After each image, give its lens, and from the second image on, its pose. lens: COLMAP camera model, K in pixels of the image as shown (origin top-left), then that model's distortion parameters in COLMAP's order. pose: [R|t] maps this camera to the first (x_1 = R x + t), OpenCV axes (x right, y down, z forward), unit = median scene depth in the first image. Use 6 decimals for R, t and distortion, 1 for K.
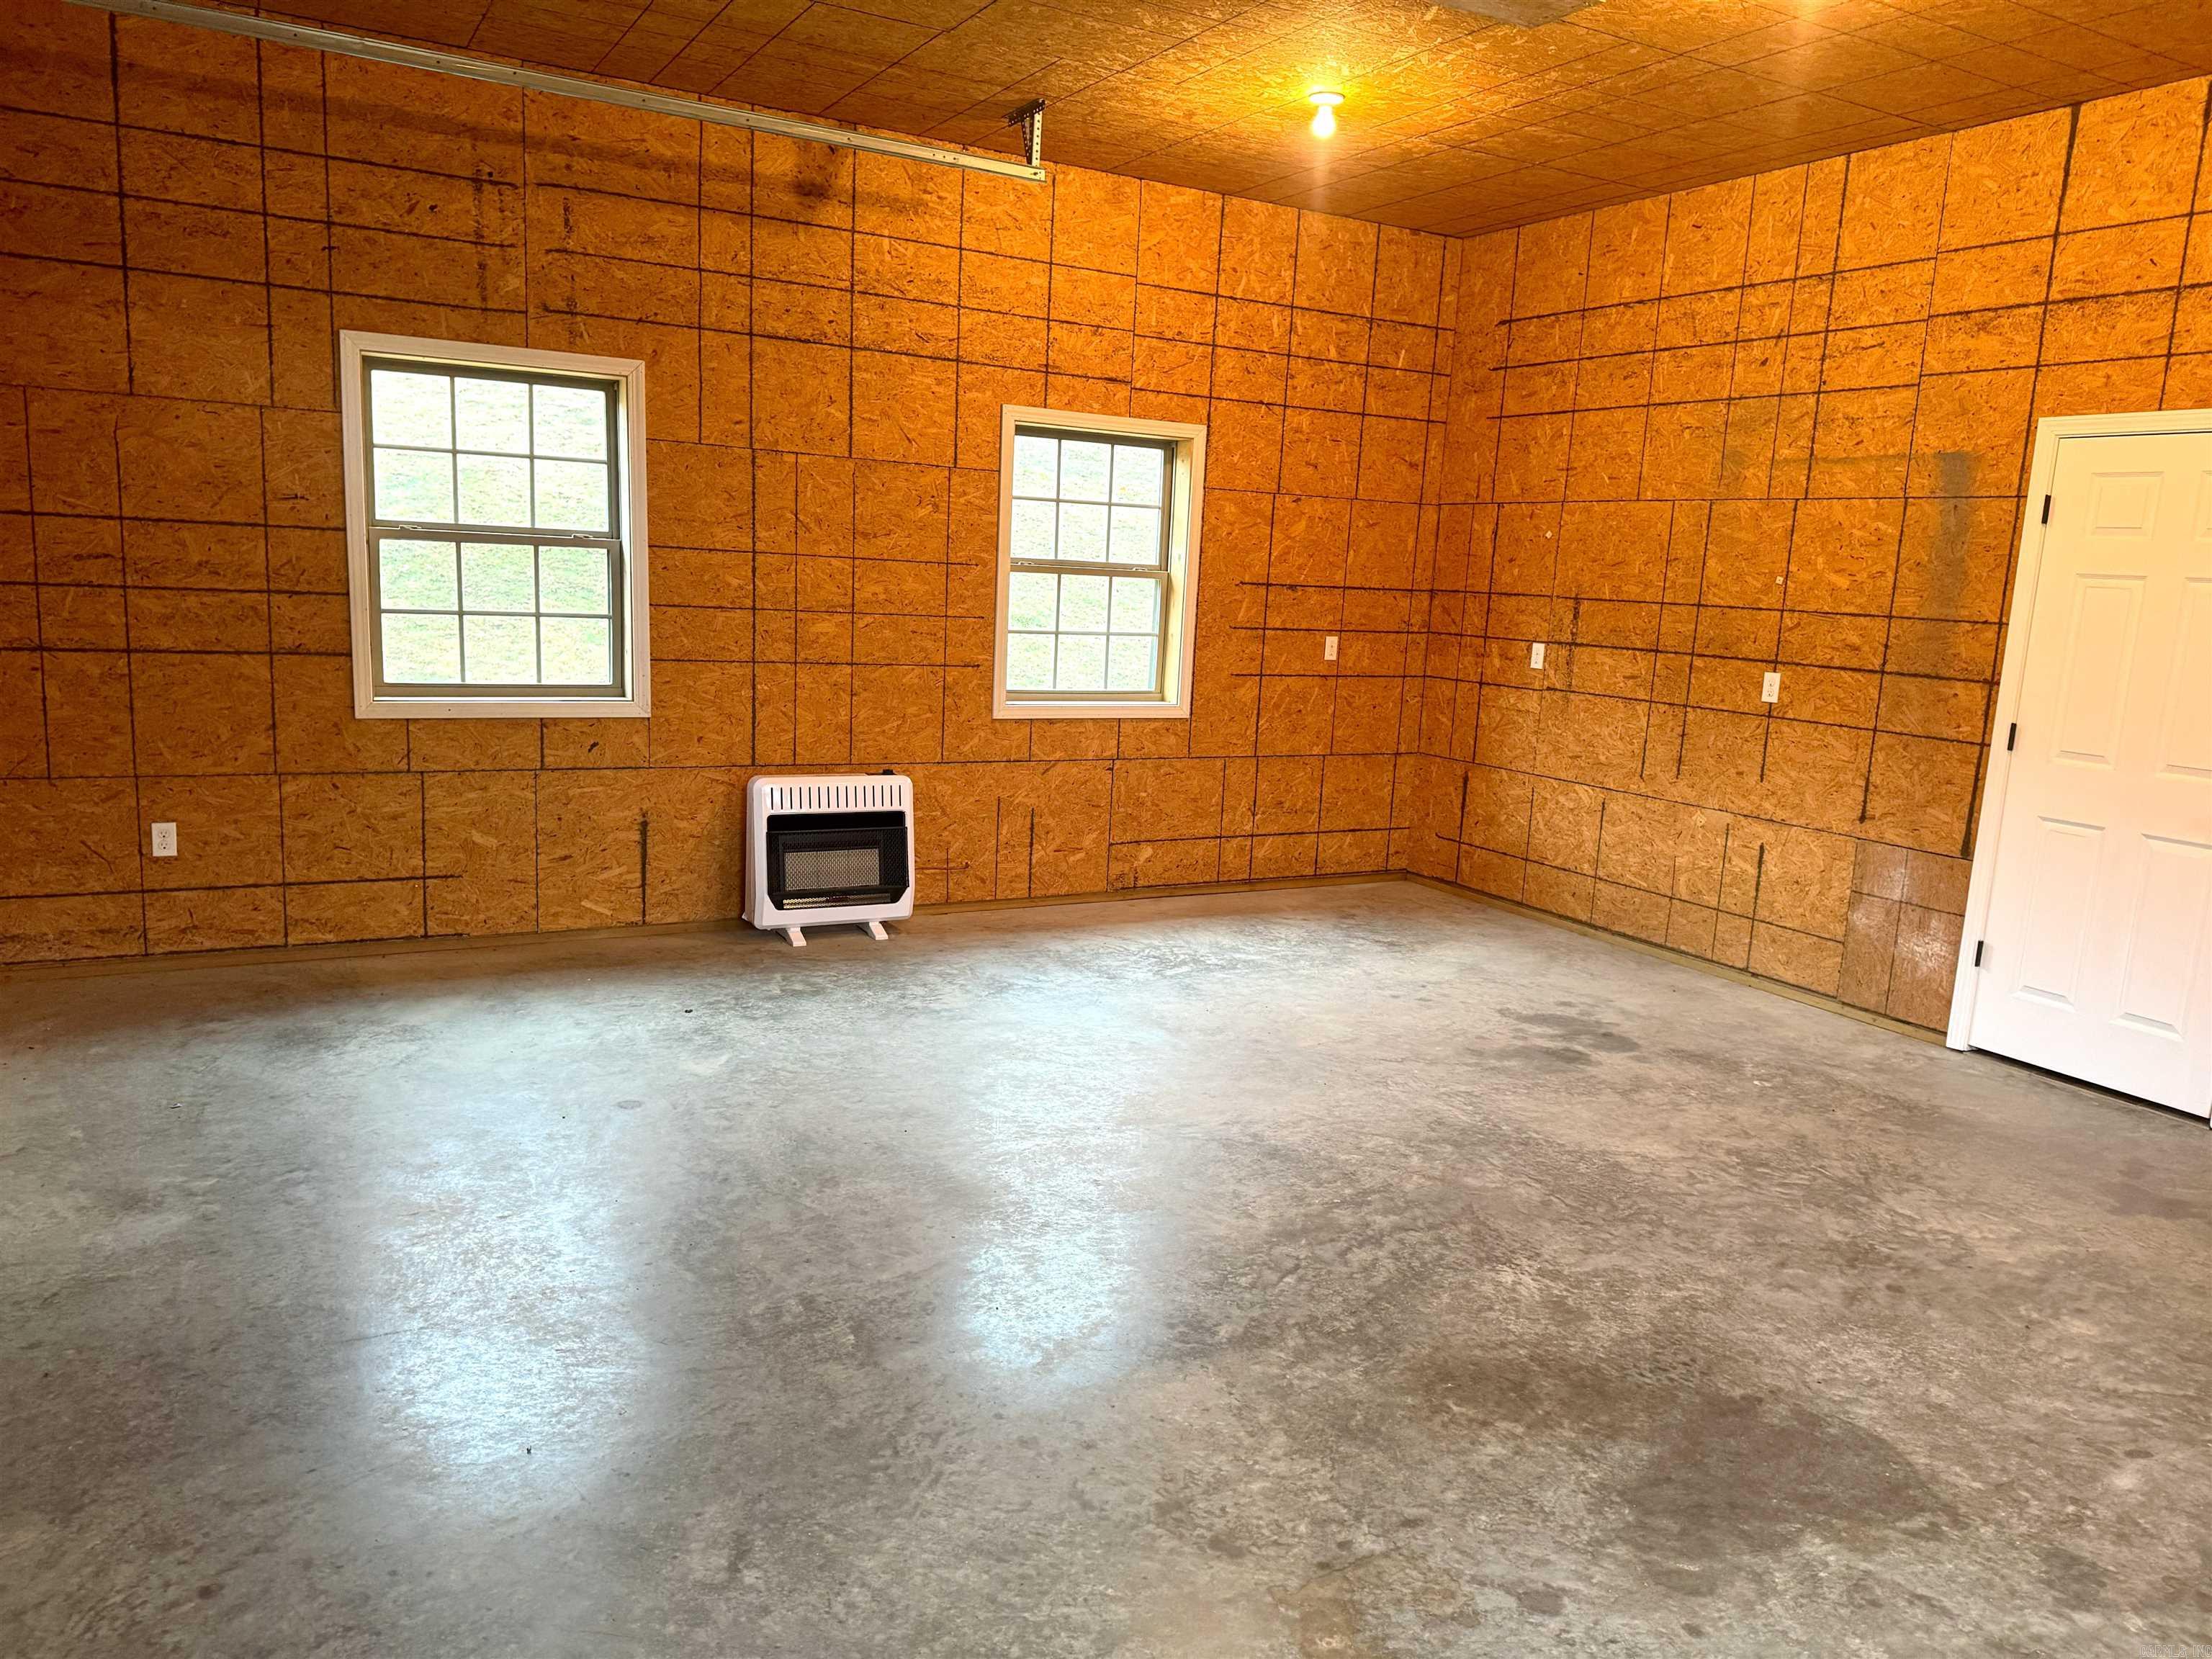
lens RADIAL K [[1537.1, 0, 1106.0], [0, 1537.1, 829.5], [0, 0, 1]] dist [0.023943, -0.049492]
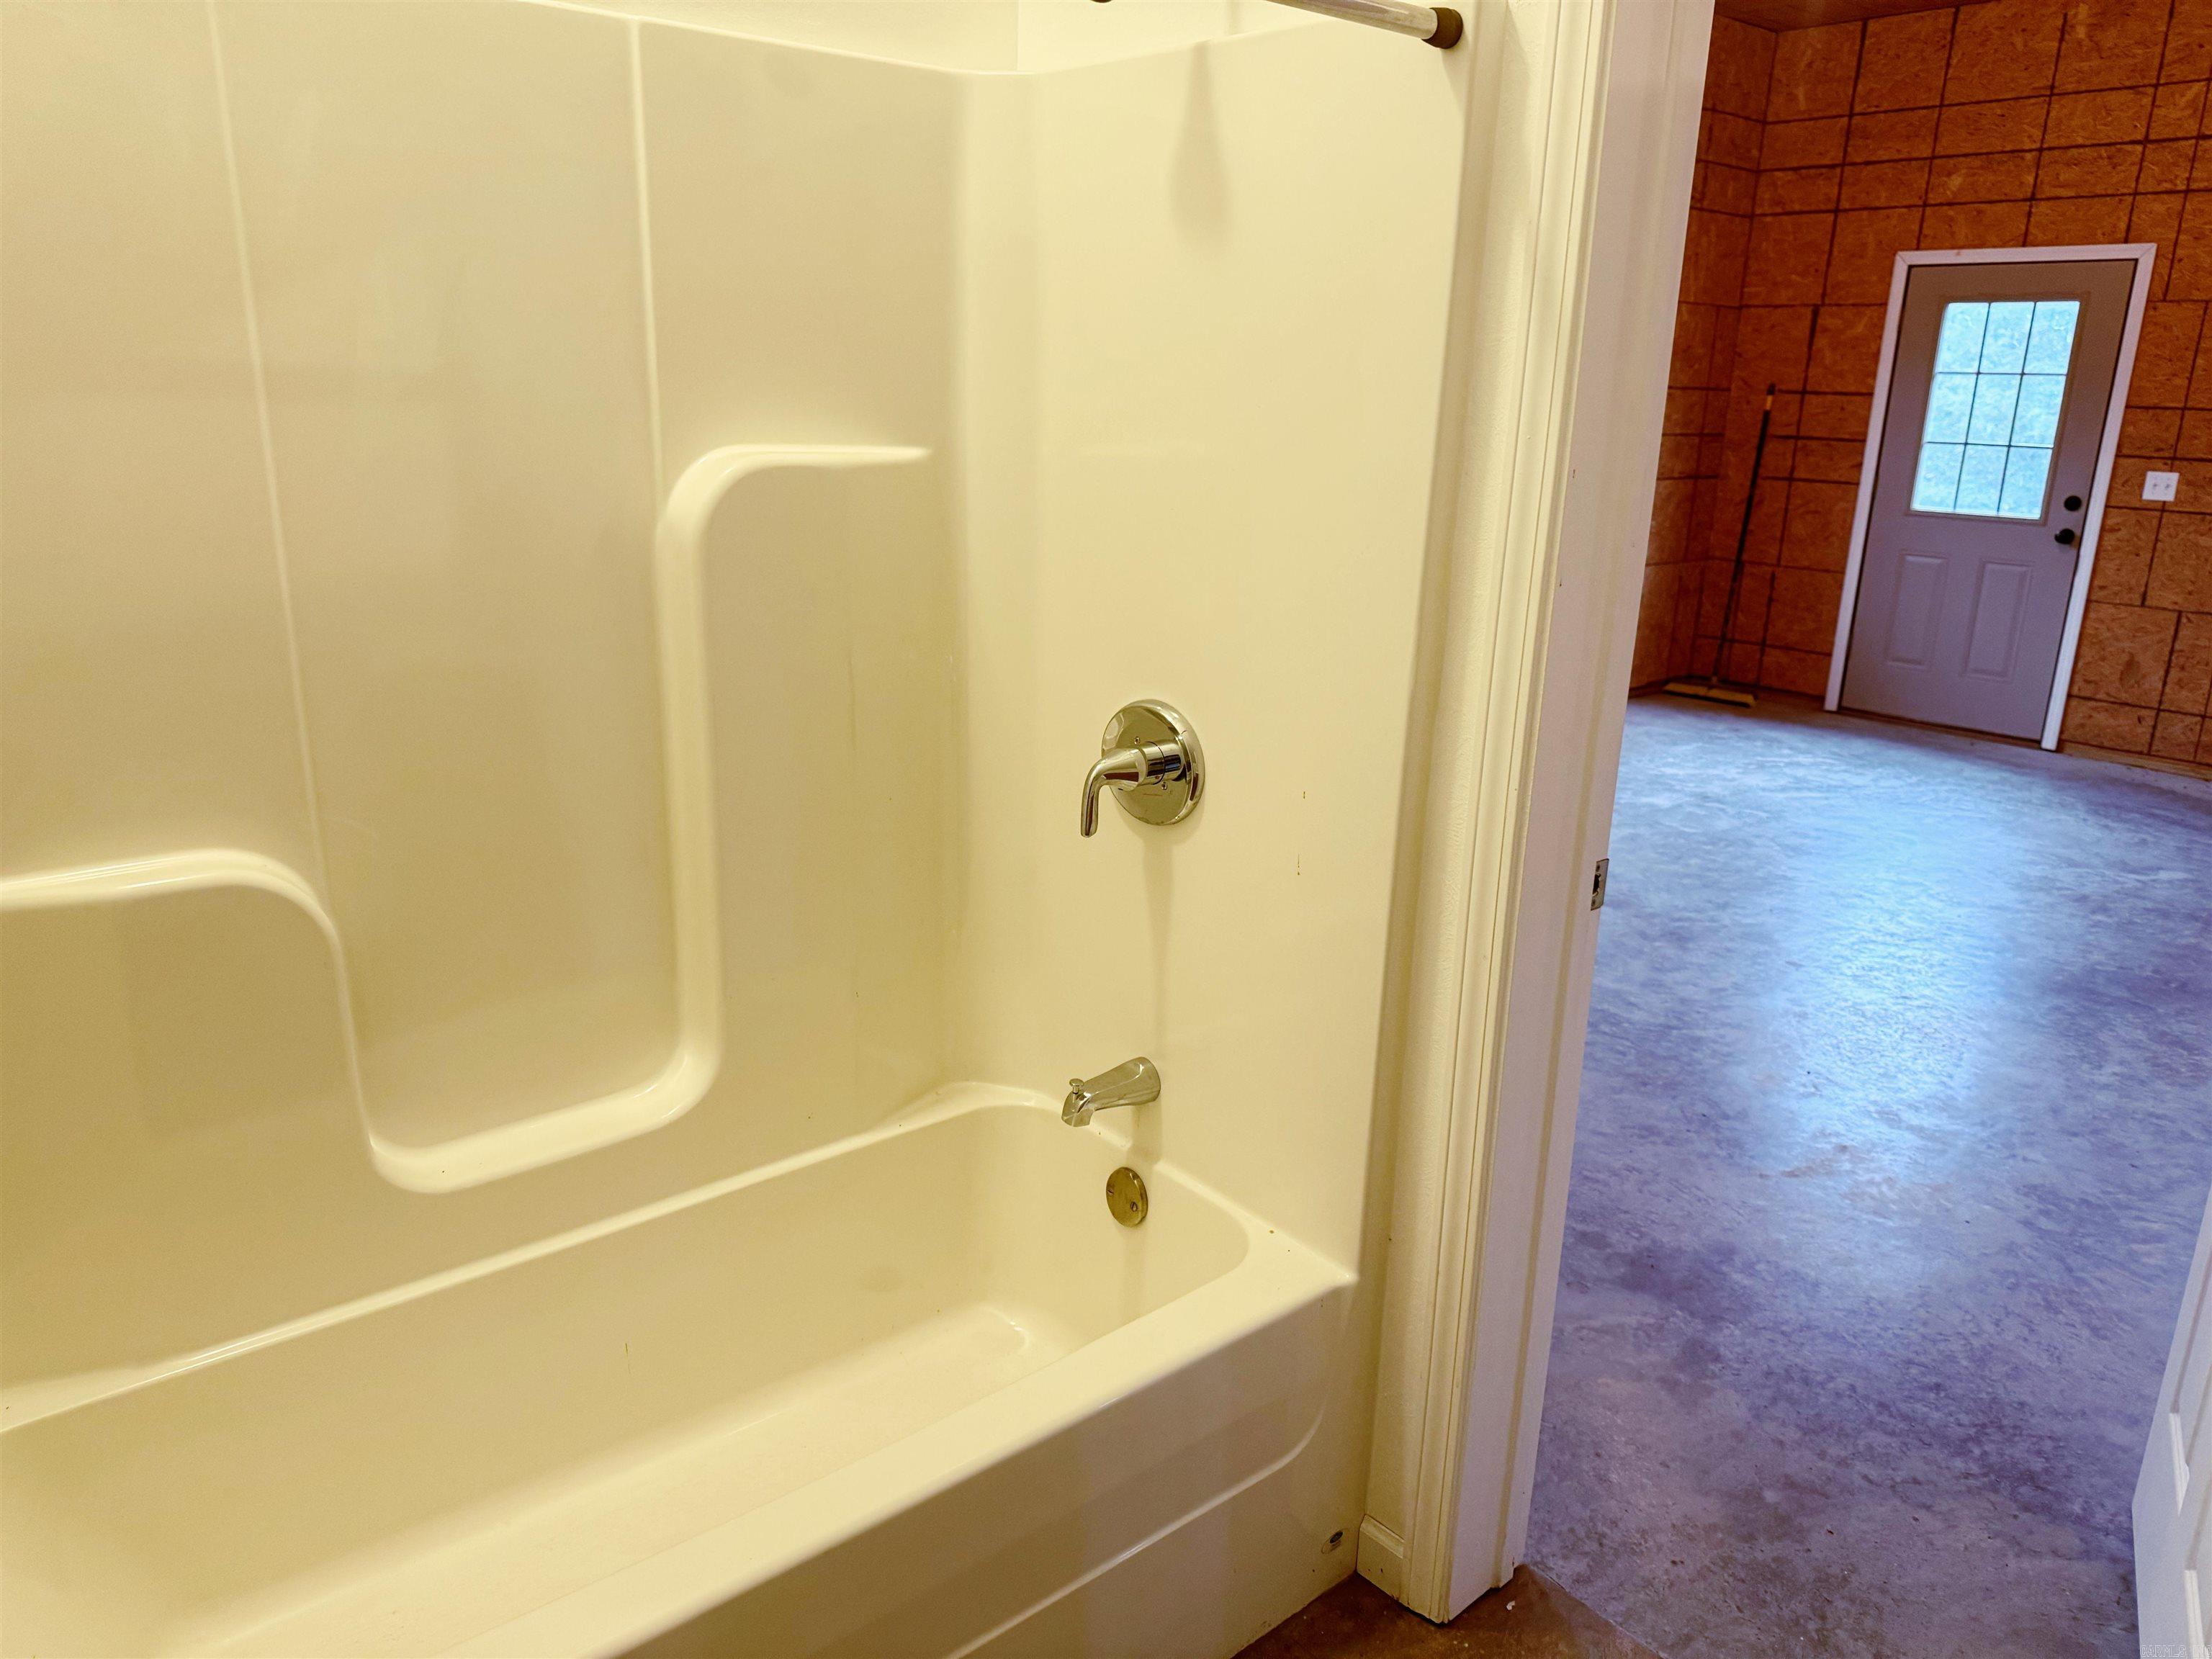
lens RADIAL K [[1546.7, 0, 1101.6], [0, 1546.7, 776.5], [0, 0, 1]] dist [0.033595, 0.002701]
pose [[-0.978976, -0.008551, -0.203794, 0.883651], [-0.092276, 0.909601, 0.405106, -0.180704], [0.181907, 0.415395, -0.891267, 1.212809]]
